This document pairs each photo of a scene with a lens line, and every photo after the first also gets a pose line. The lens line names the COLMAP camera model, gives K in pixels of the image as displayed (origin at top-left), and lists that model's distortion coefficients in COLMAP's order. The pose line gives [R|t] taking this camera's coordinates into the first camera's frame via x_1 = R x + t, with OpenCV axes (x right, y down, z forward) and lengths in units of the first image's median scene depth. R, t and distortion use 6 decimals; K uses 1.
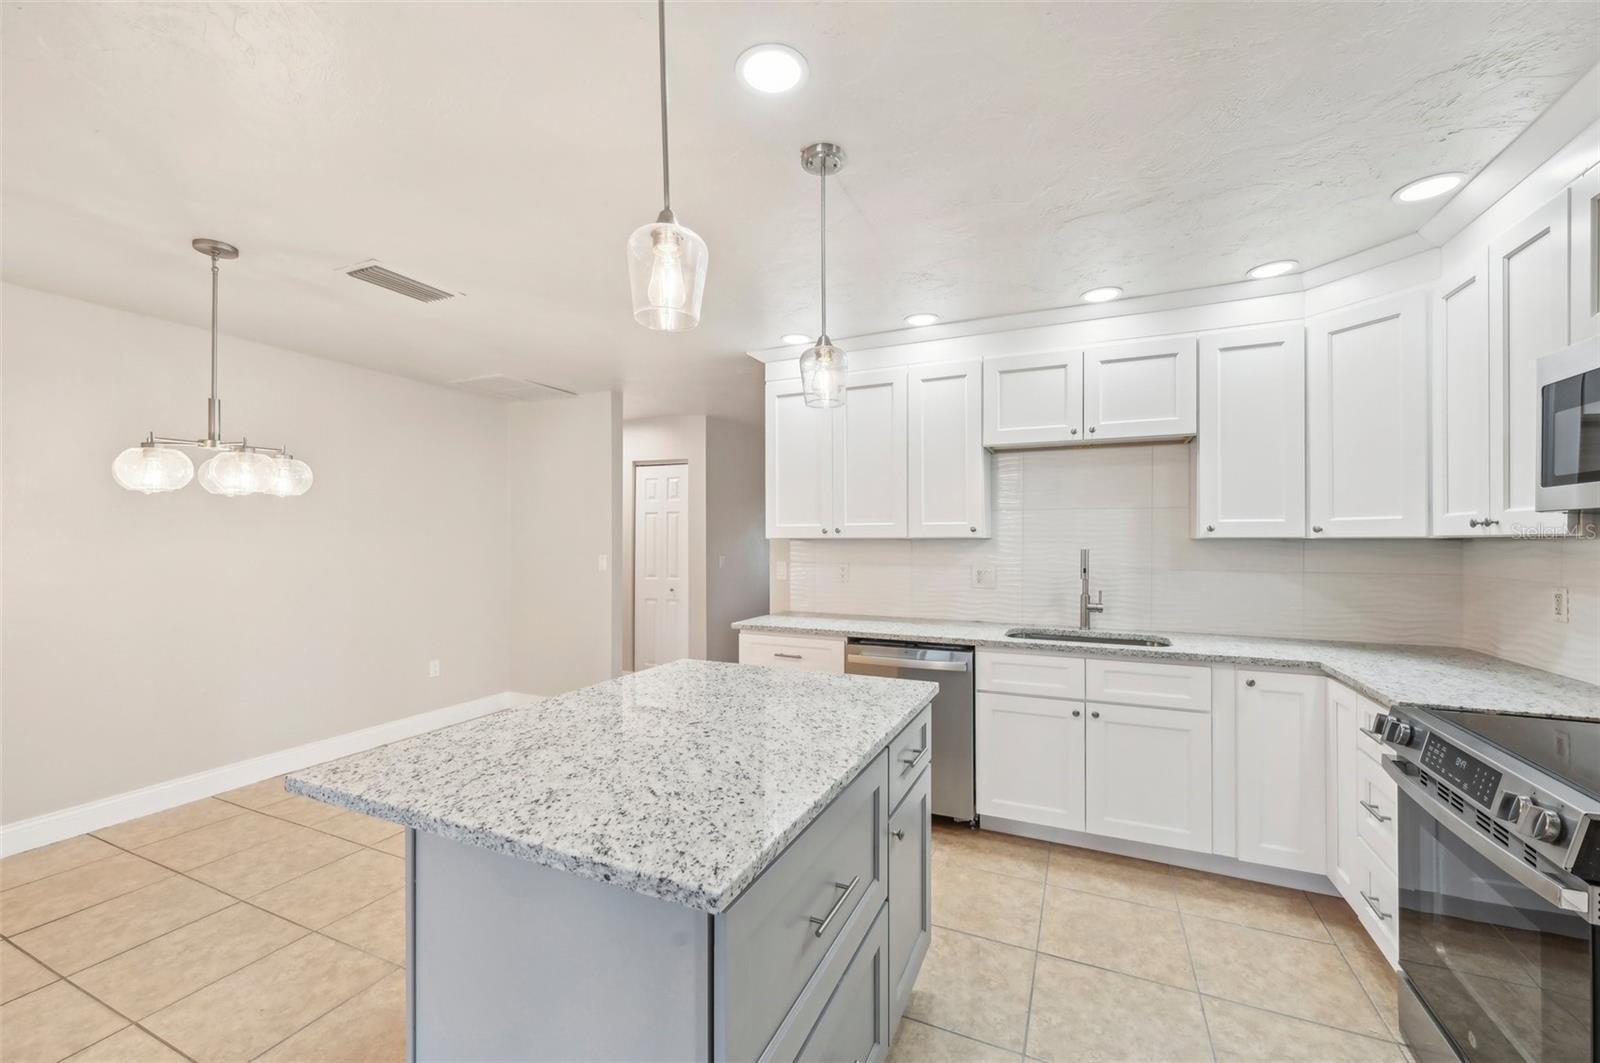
lens RADIAL K [[638.0, 0, 800.5], [0, 638.0, 538.0], [0, 0, 1]] dist [-0.000323, 0.000146]
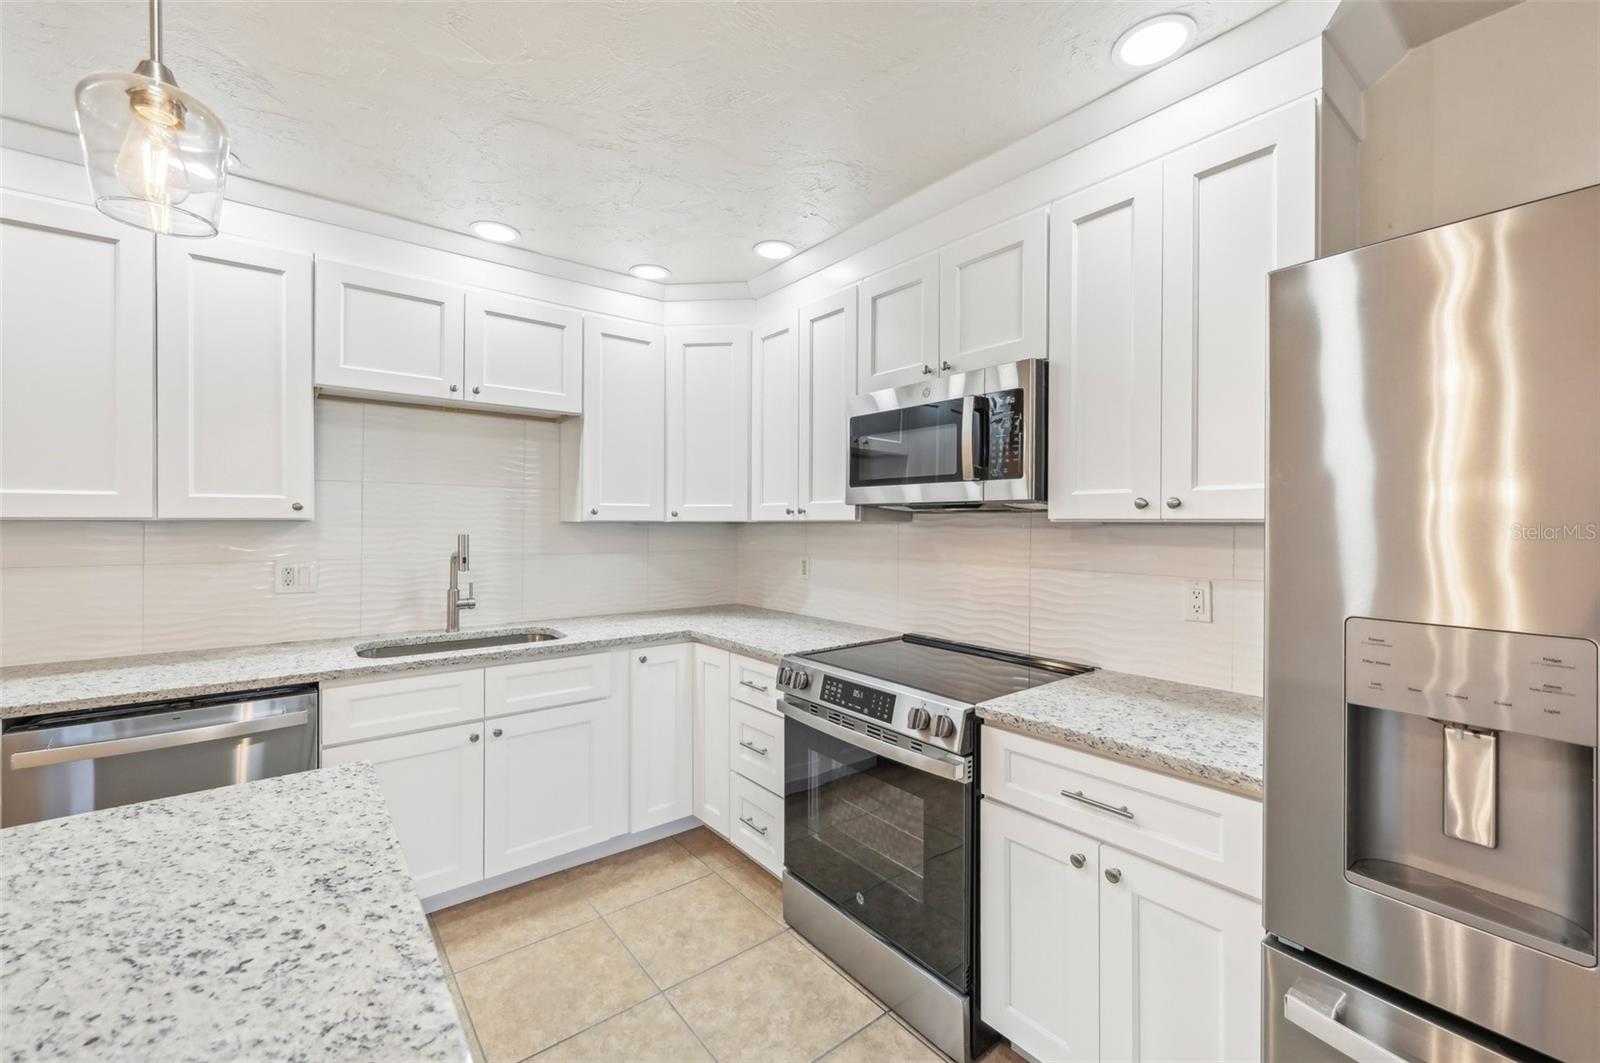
lens RADIAL K [[640.8, 0, 802.9], [0, 640.8, 522.6], [0, 0, 1]] dist [0.000170, 0.000122]
pose [[0.452138, 0.001793, 0.891946, -0.107261], [-0.005962, 0.999982, 0.001012, -0.000747], [-0.891928, -0.005775, 0.452141, 0.274602]]
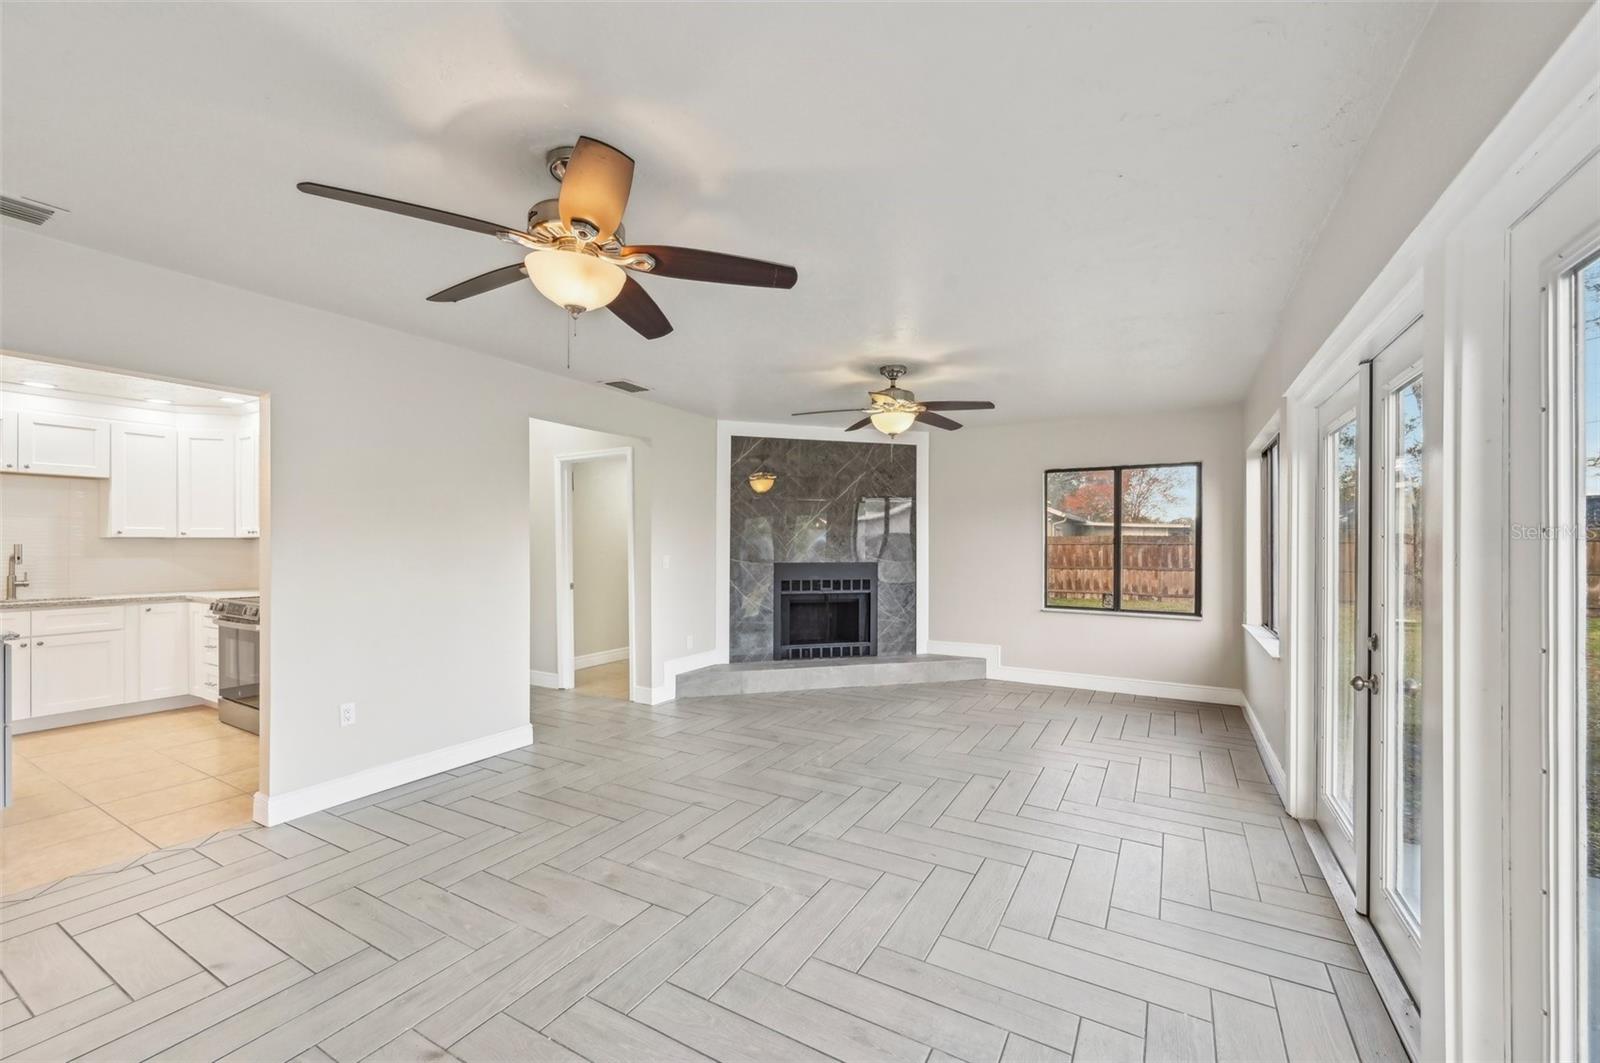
lens RADIAL K [[641.6, 0, 800.9], [0, 641.6, 544.3], [0, 0, 1]] dist [-0.001348, 0.000017]
pose [[0.102720, -0.000002, 0.994710, -1.009384], [-0.002599, 0.999997, 0.000270, 0.015114], [-0.994707, -0.002613, 0.102720, -1.157609]]
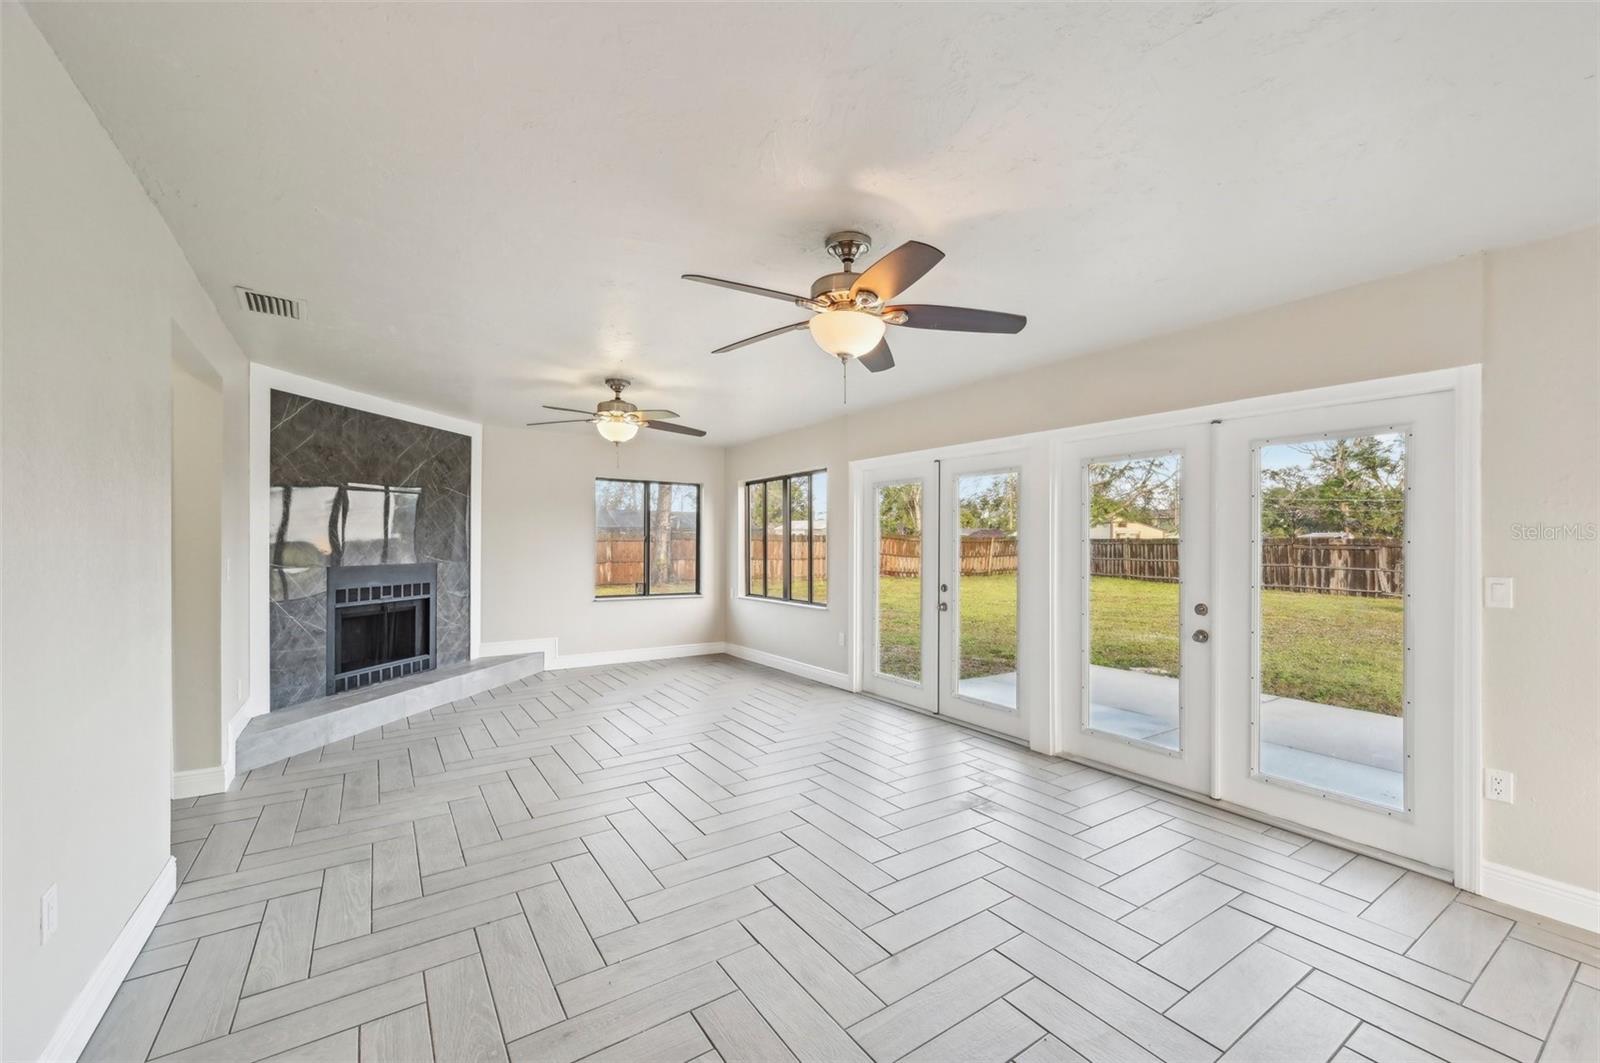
lens RADIAL K [[638.0, 0, 800.5], [0, 638.0, 538.0], [0, 0, 1]] dist [-0.000323, 0.000146]
pose [[-0.847722, 0.001463, 0.530438, -0.732084], [-0.003932, 0.999951, -0.009041, 0.014143], [-0.530426, -0.009750, -0.847675, -0.014438]]
